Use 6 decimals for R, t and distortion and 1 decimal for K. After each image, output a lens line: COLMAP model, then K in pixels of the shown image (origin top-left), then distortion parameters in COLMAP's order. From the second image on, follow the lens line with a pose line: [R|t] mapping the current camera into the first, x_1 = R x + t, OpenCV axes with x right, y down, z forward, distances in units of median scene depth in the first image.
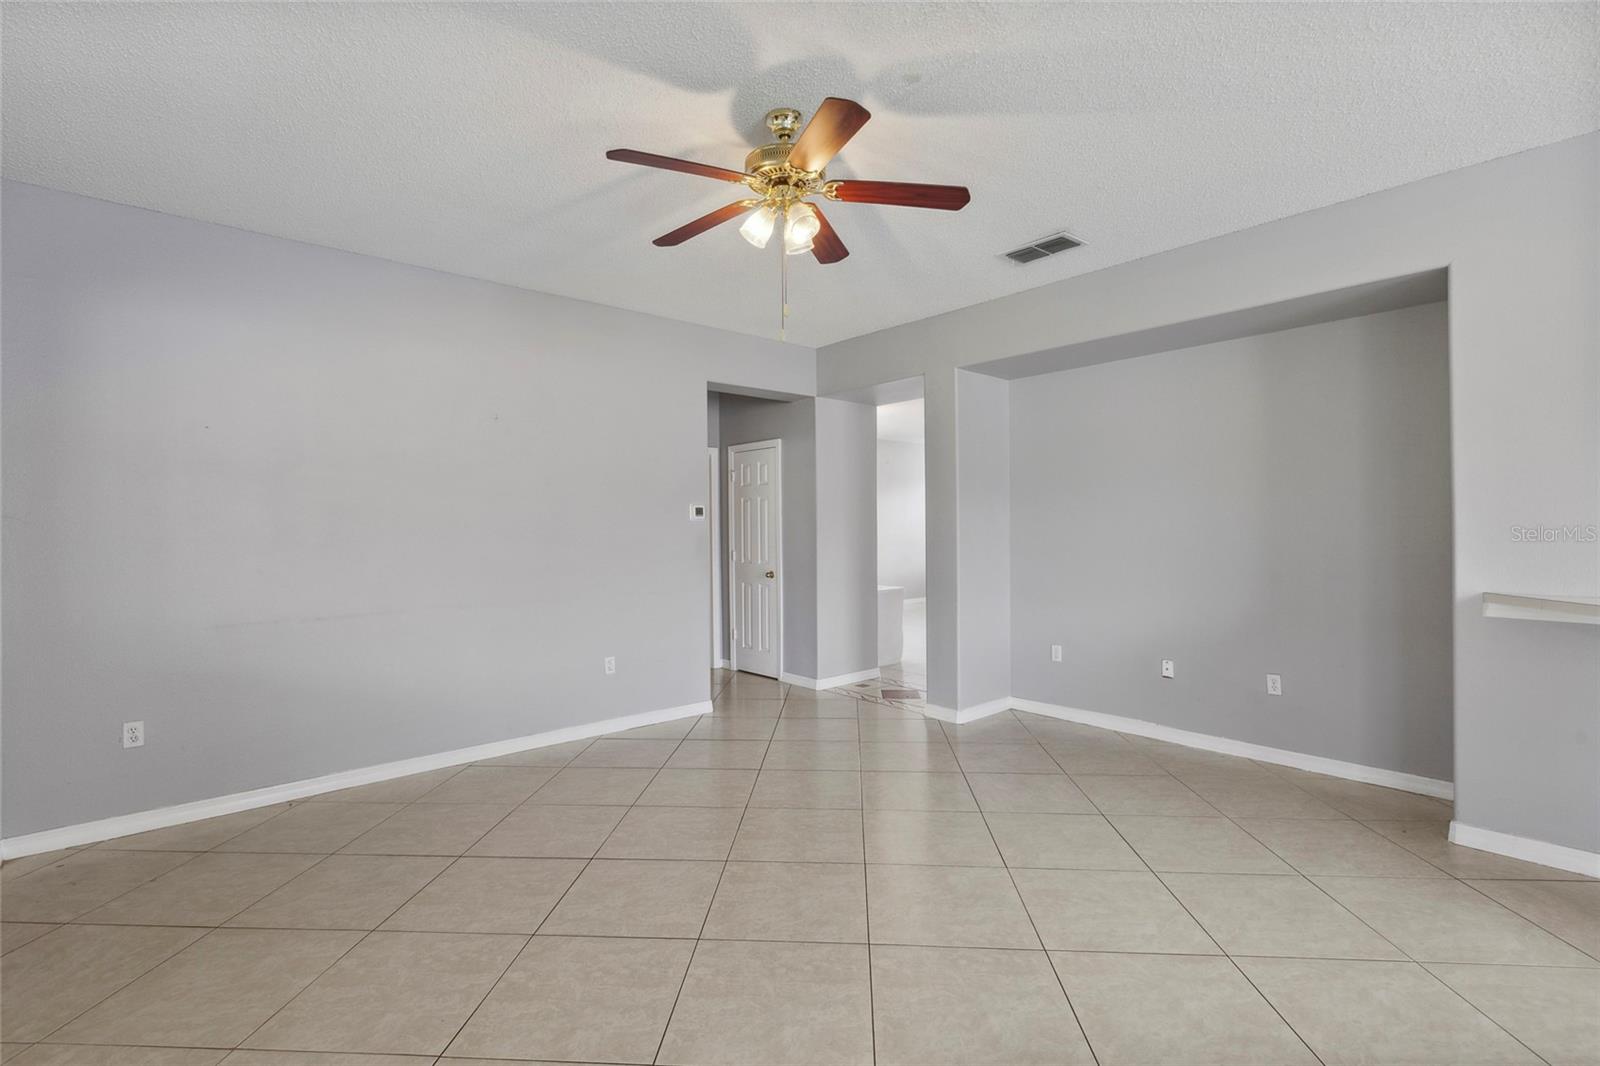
lens RADIAL K [[729.3, 0, 800.0], [0, 729.3, 533.0], [0, 0, 1]] dist [0.003564, 0.000258]
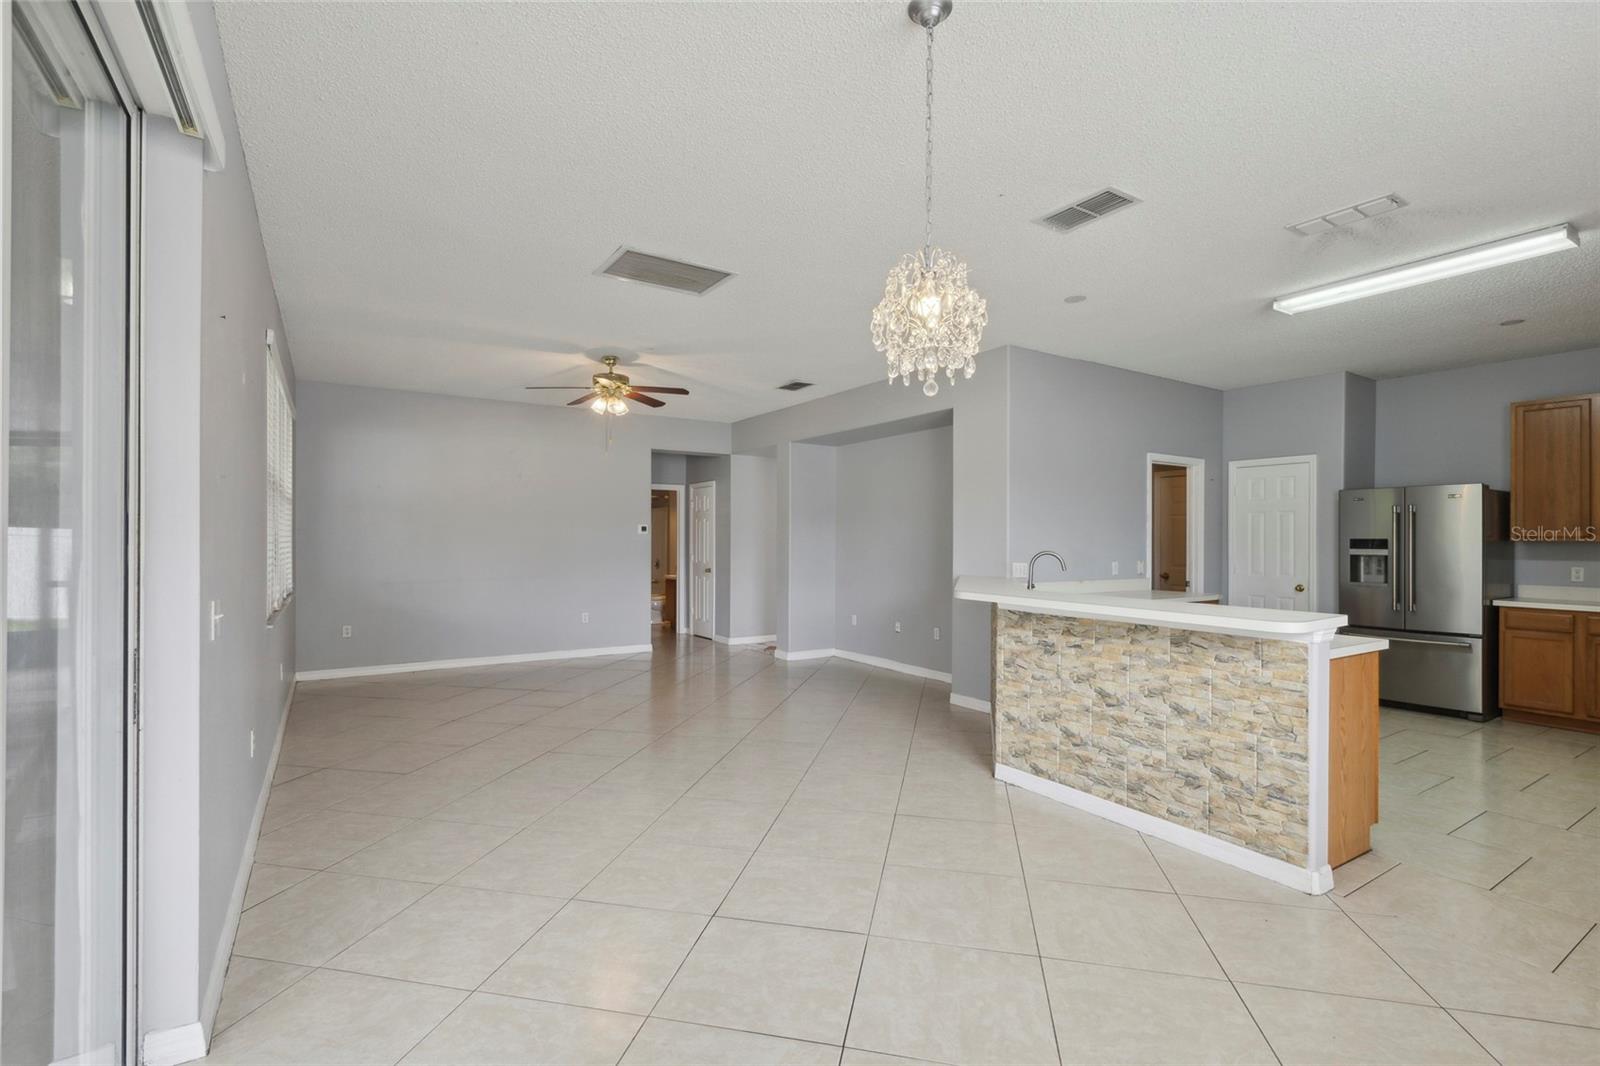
lens RADIAL K [[752.6, 0, 800.0], [0, 752.6, 533.0], [0, 0, 1]] dist [-0.000709, -0.000001]
pose [[0.986550, 0.009999, -0.163154, 0.478156], [-0.012858, 0.999782, -0.016476, 0.003943], [0.162954, 0.018352, 0.986463, -0.609879]]
